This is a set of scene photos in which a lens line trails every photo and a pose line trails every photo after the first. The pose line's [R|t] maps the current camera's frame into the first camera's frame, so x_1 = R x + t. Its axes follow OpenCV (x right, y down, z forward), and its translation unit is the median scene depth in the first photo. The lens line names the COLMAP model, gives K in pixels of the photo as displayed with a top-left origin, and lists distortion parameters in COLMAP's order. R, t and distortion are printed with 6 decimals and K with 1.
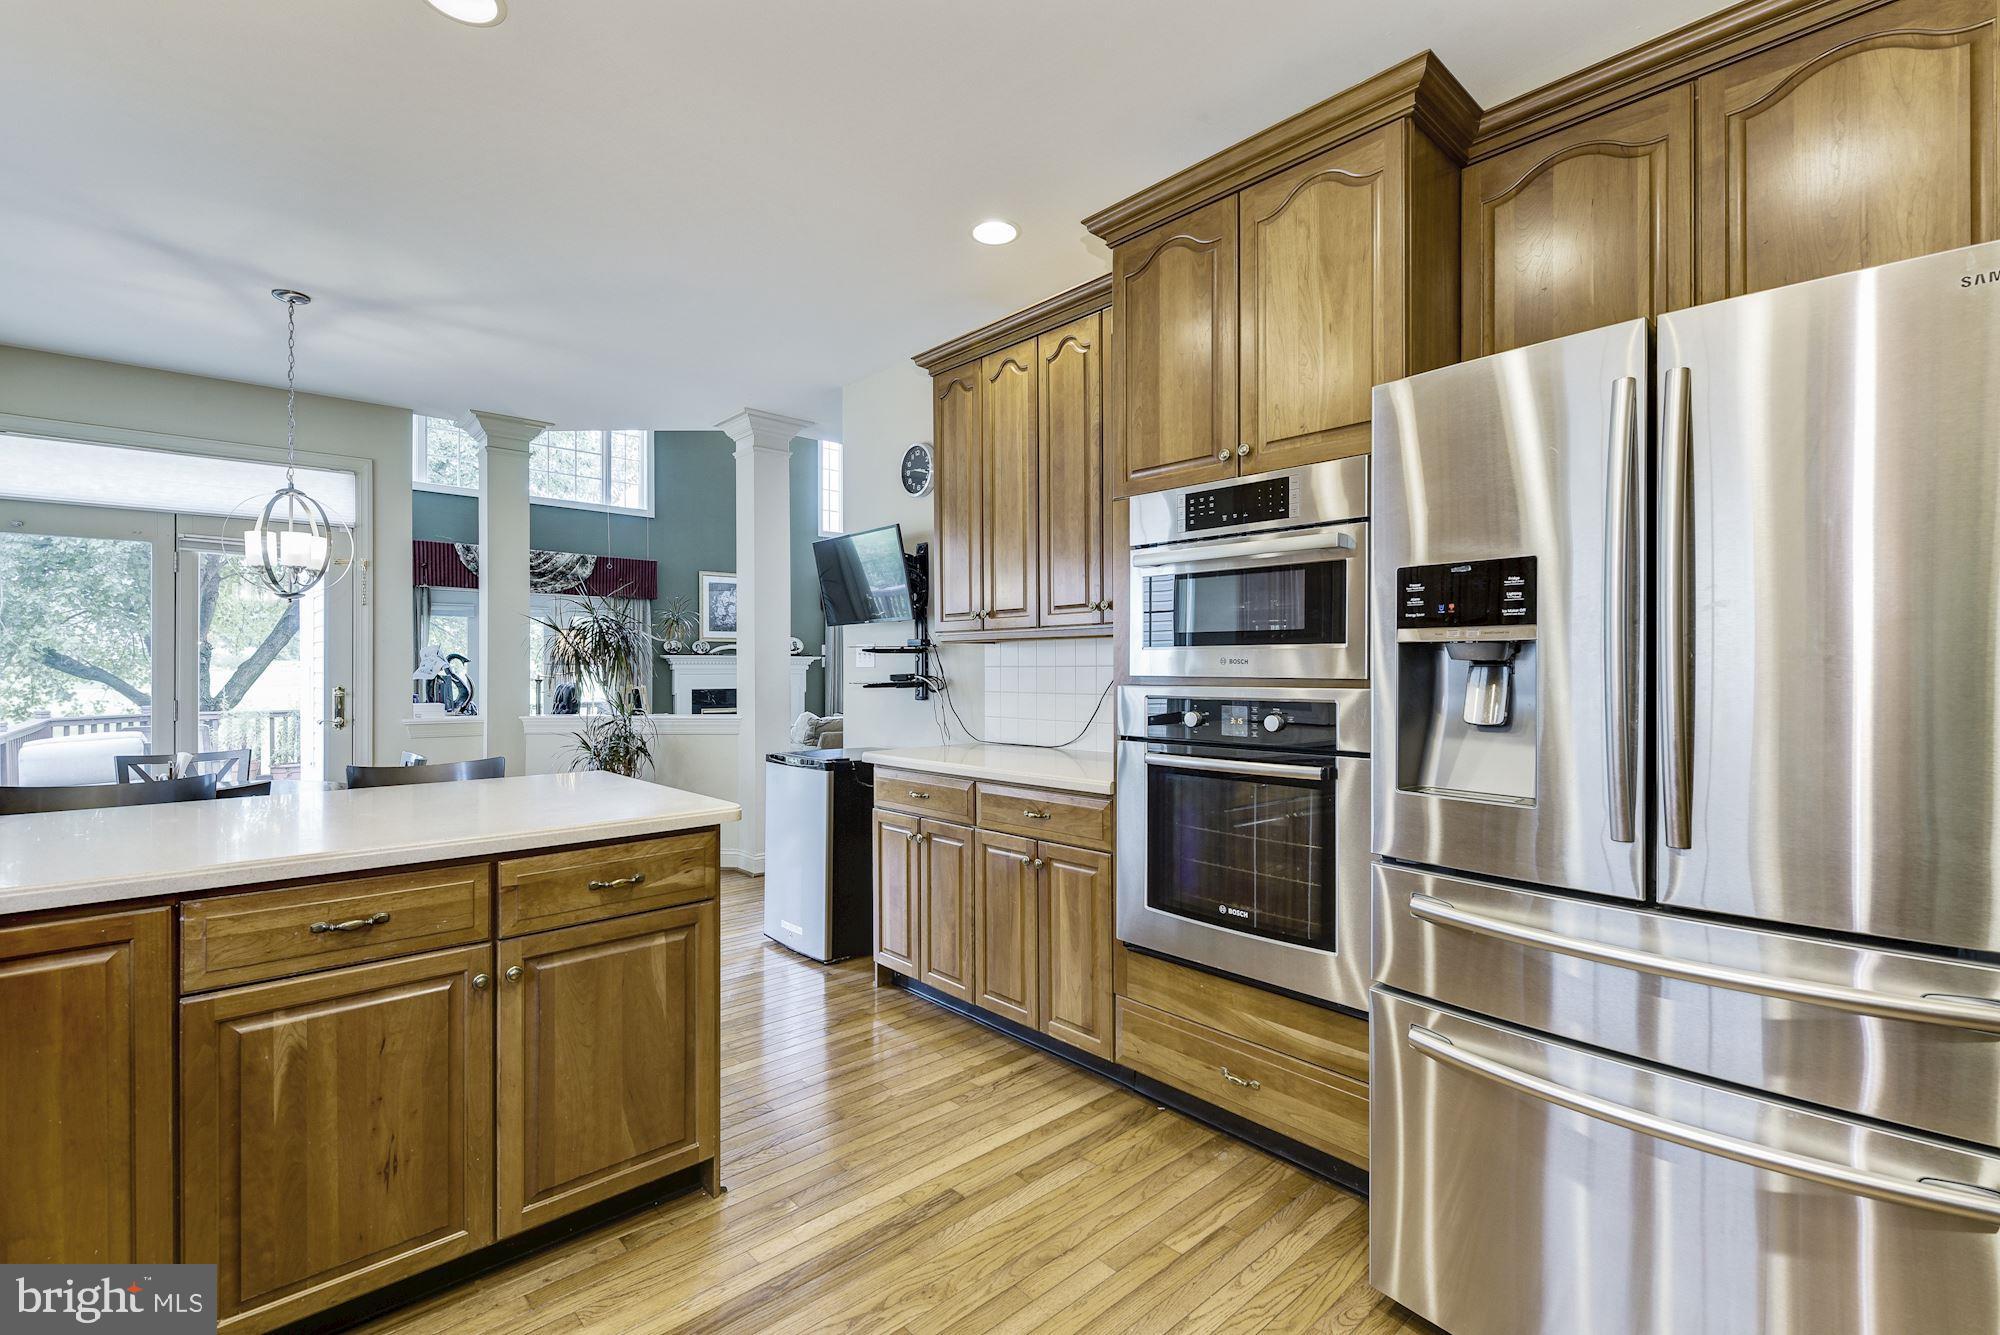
lens RADIAL K [[891.2, 0, 999.2], [0, 891.2, 669.2], [0, 0, 1]] dist [-0.002976, 0.000206]
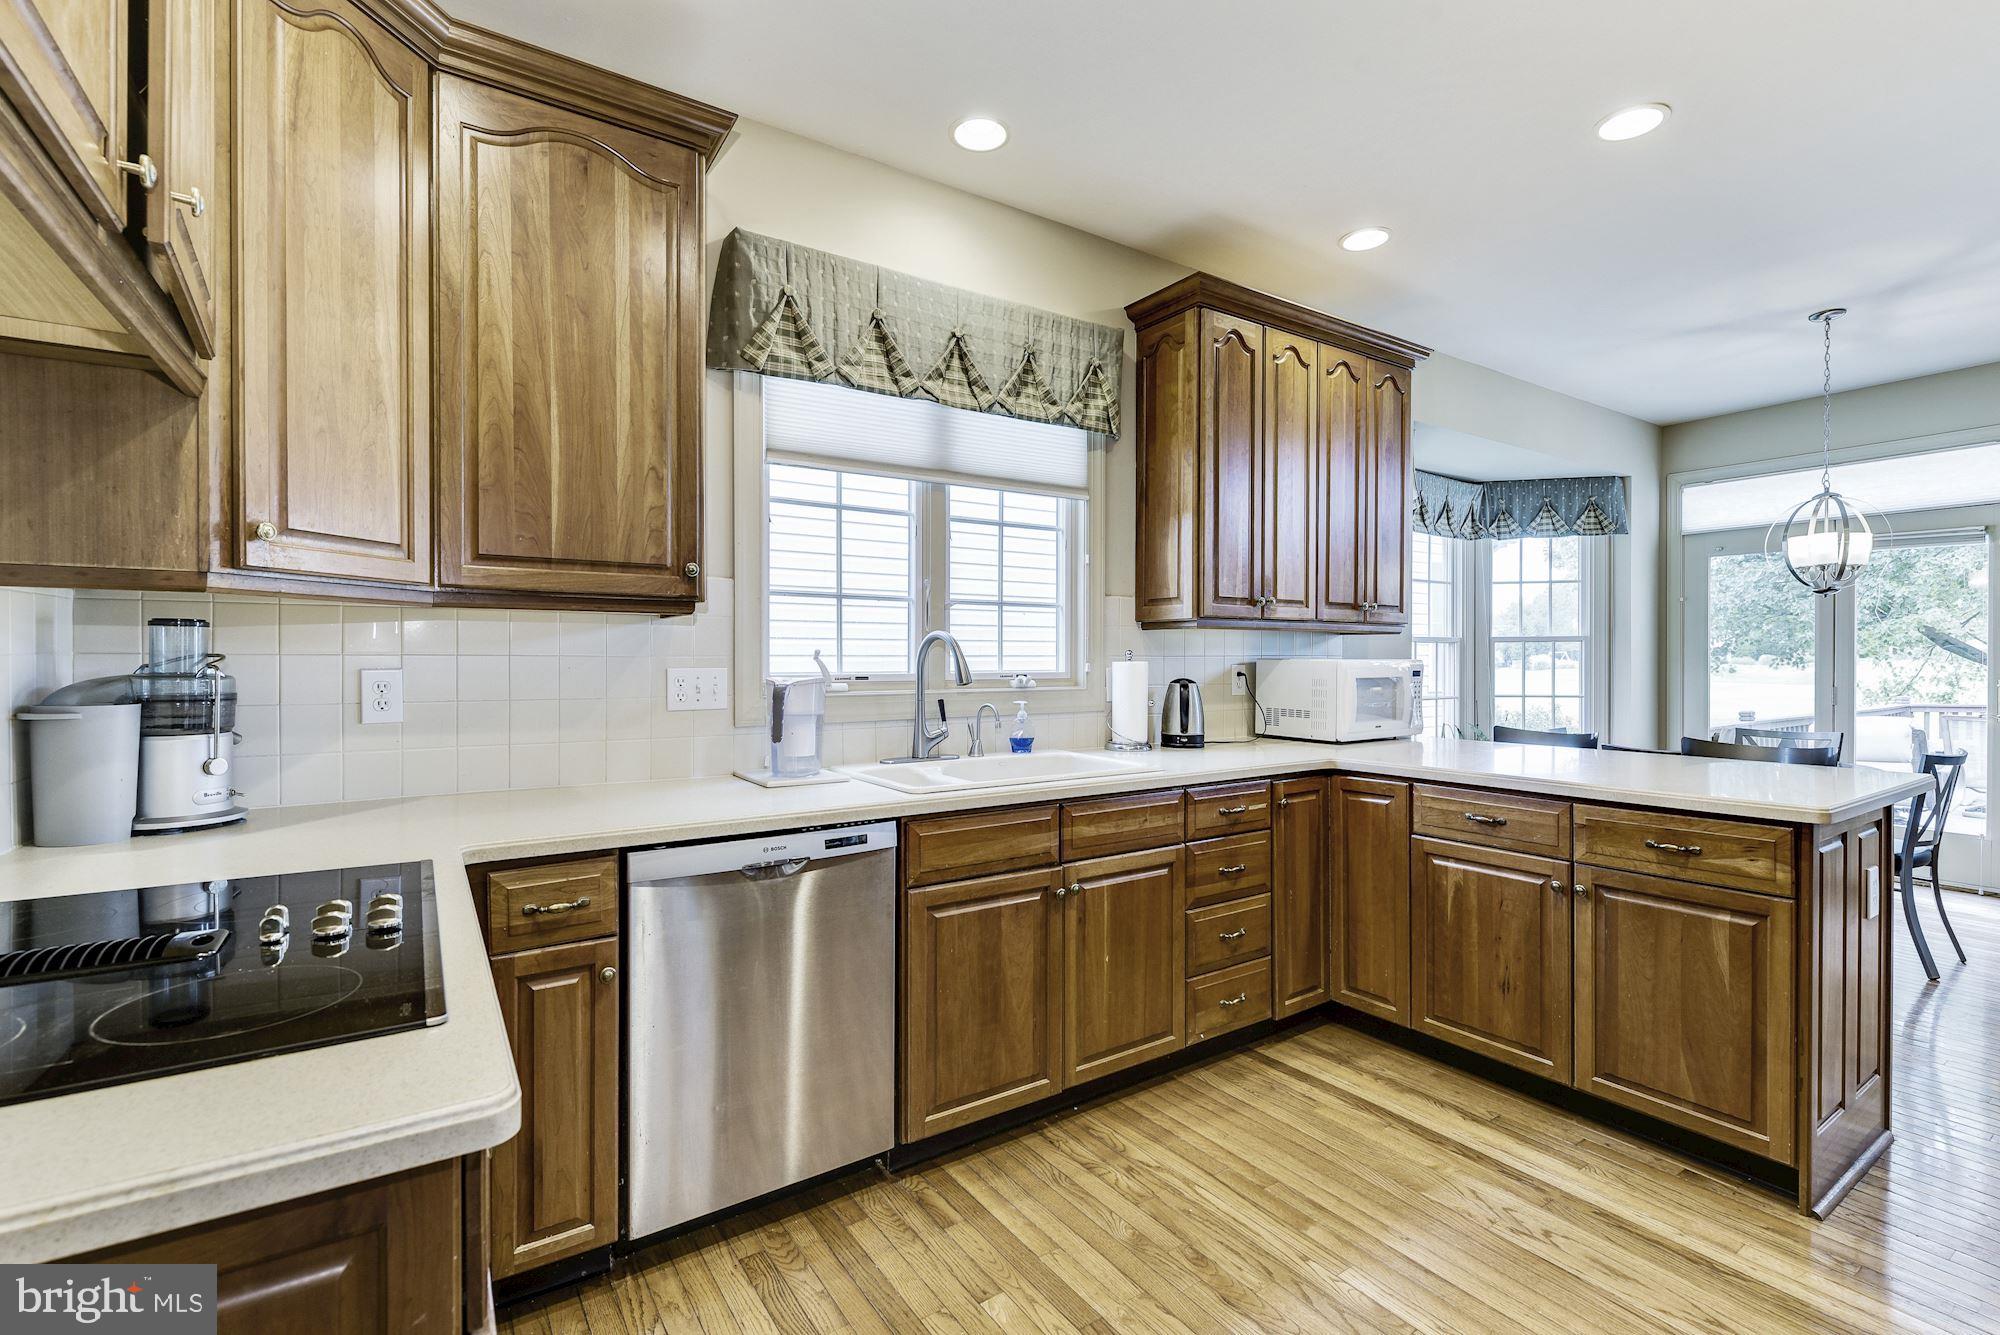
lens RADIAL K [[891.2, 0, 1011.4], [0, 891.2, 661.0], [0, 0, 1]] dist [-0.002976, 0.000206]
pose [[-0.137961, 0.005925, -0.990420, 0.878253], [-0.002282, 0.999978, 0.006300, -0.004864], [0.990435, 0.003129, -0.137944, 0.344948]]
